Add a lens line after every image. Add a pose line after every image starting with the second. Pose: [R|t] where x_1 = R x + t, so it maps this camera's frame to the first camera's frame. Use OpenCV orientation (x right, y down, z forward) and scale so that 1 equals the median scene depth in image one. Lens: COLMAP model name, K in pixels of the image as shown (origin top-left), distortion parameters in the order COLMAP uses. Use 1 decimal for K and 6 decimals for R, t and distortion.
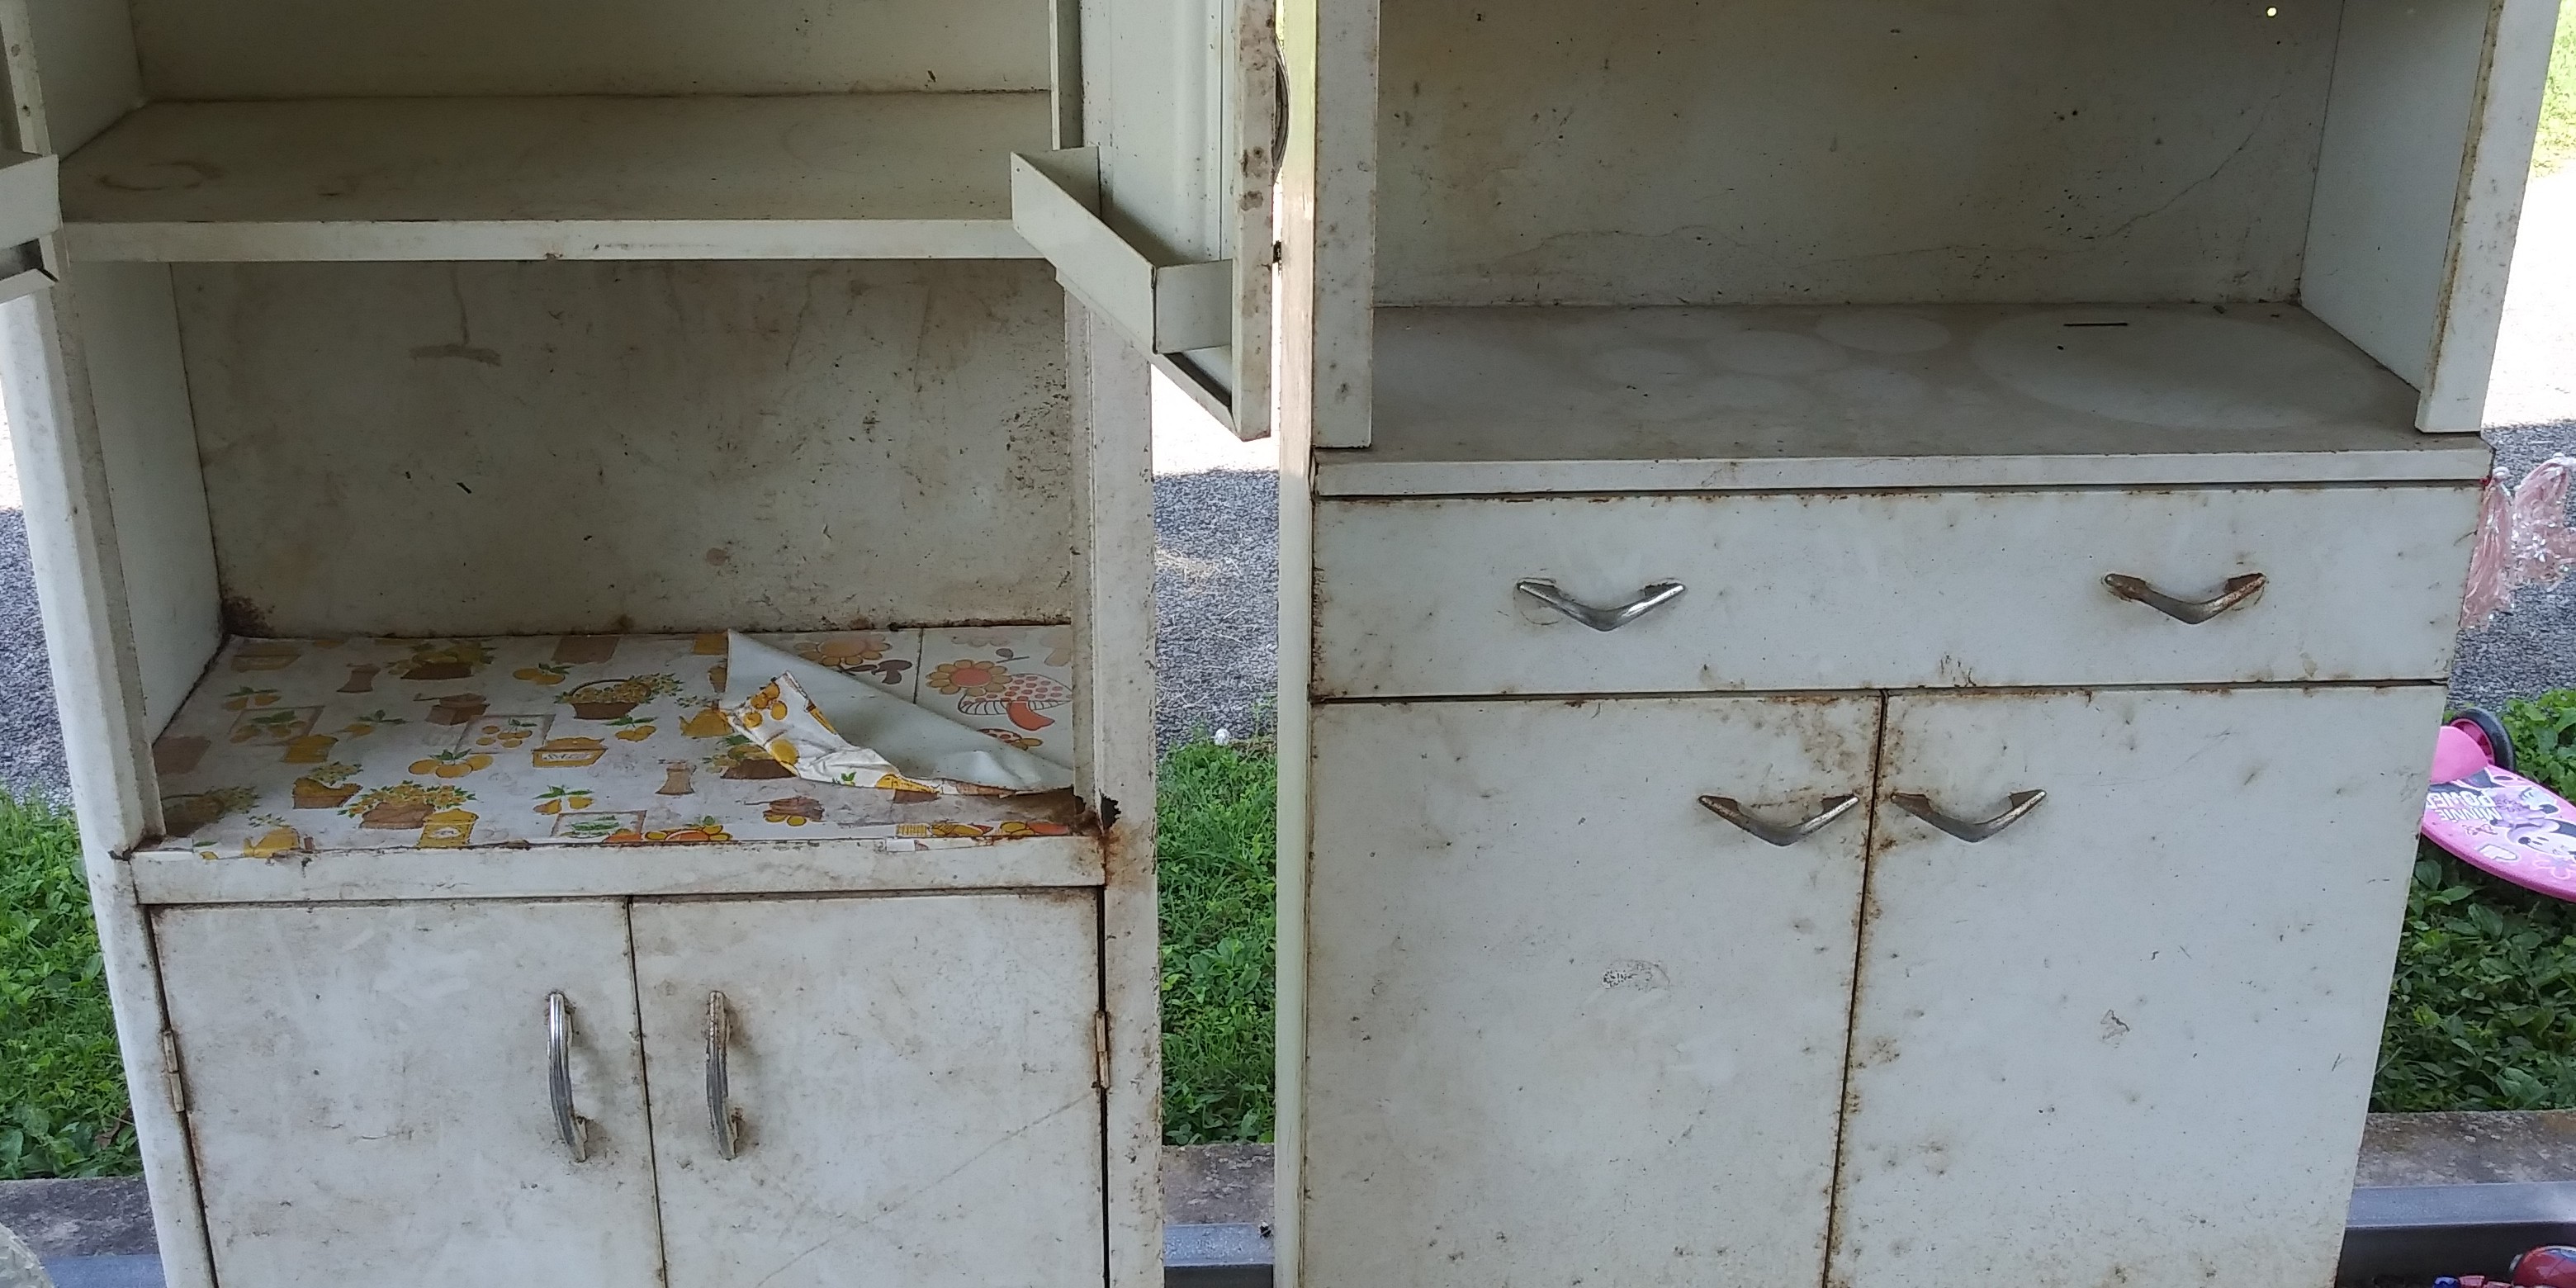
lens RADIAL K [[2928.8, 0, 1288.0], [0, 2928.8, 644.0], [0, 0, 1]] dist [0.068771, -0.396511]
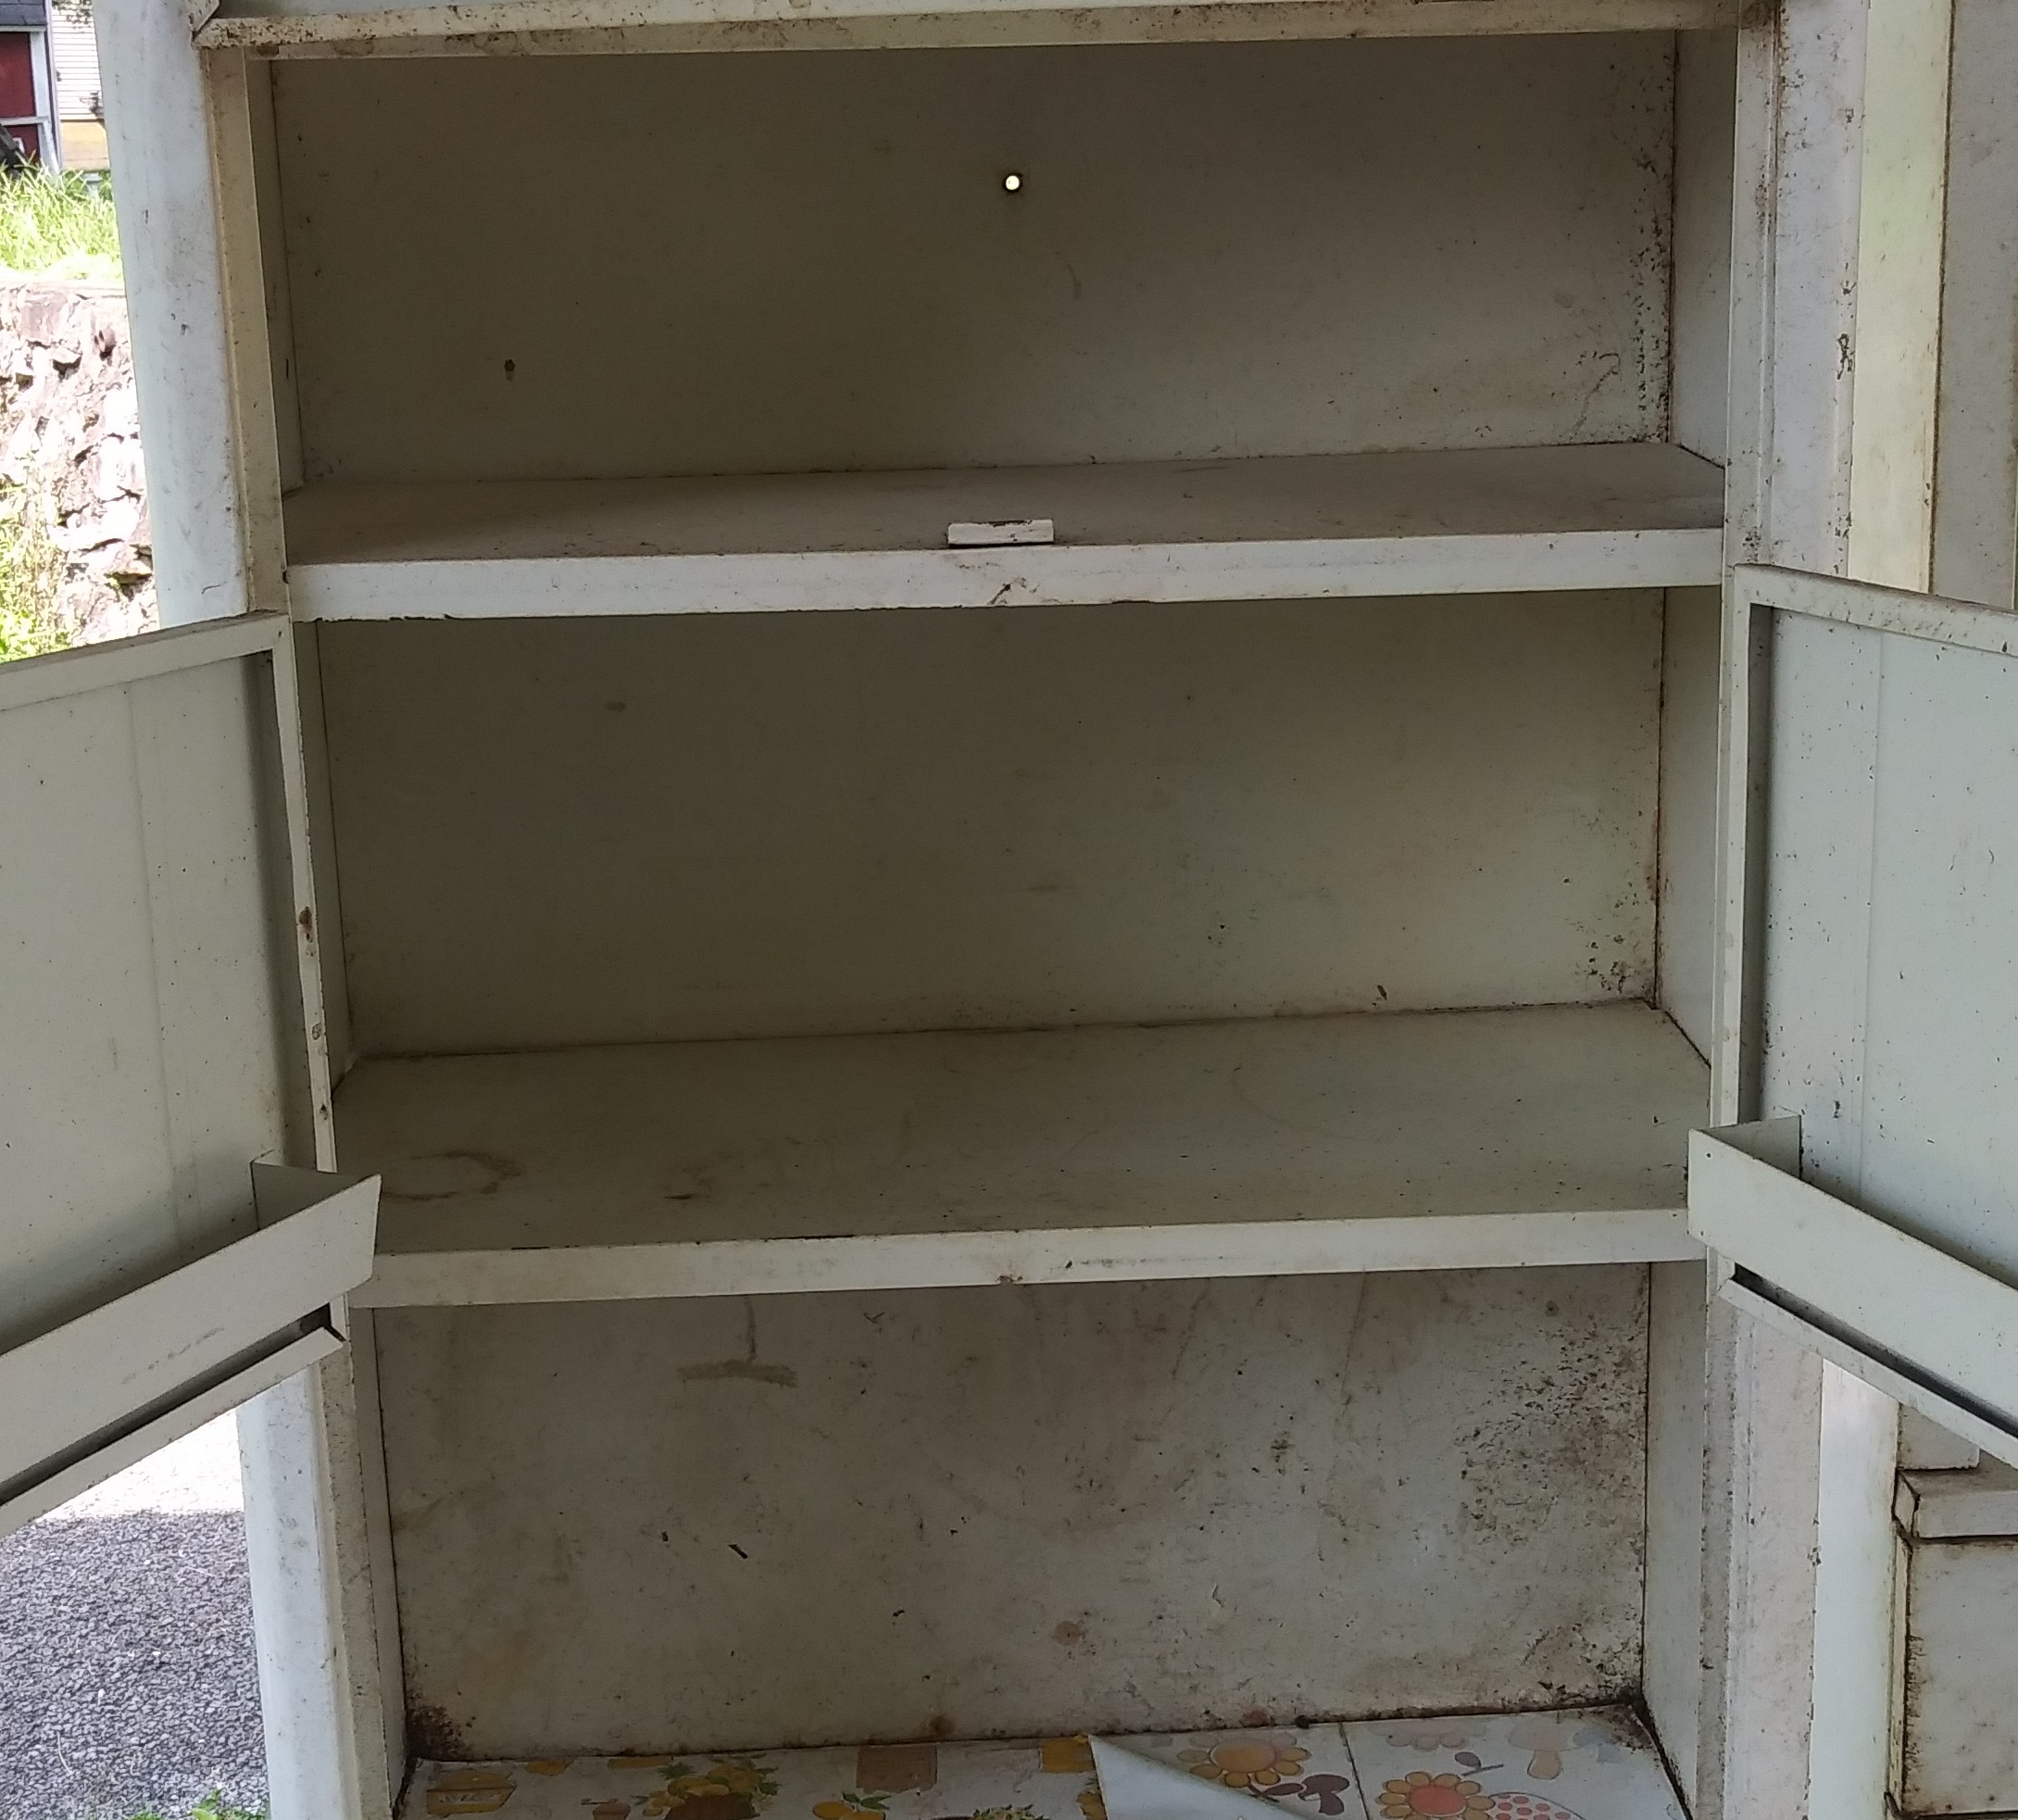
lens RADIAL K [[3309.9, 0, 1009.0], [0, 3309.9, 910.0], [0, 0, 1]] dist [0.093183, -0.509387]
pose [[0.999008, -0.031501, -0.031479, -0.179678], [0.025523, 0.984247, -0.174946, -0.063868], [0.036494, 0.173969, 0.984075, 0.145990]]
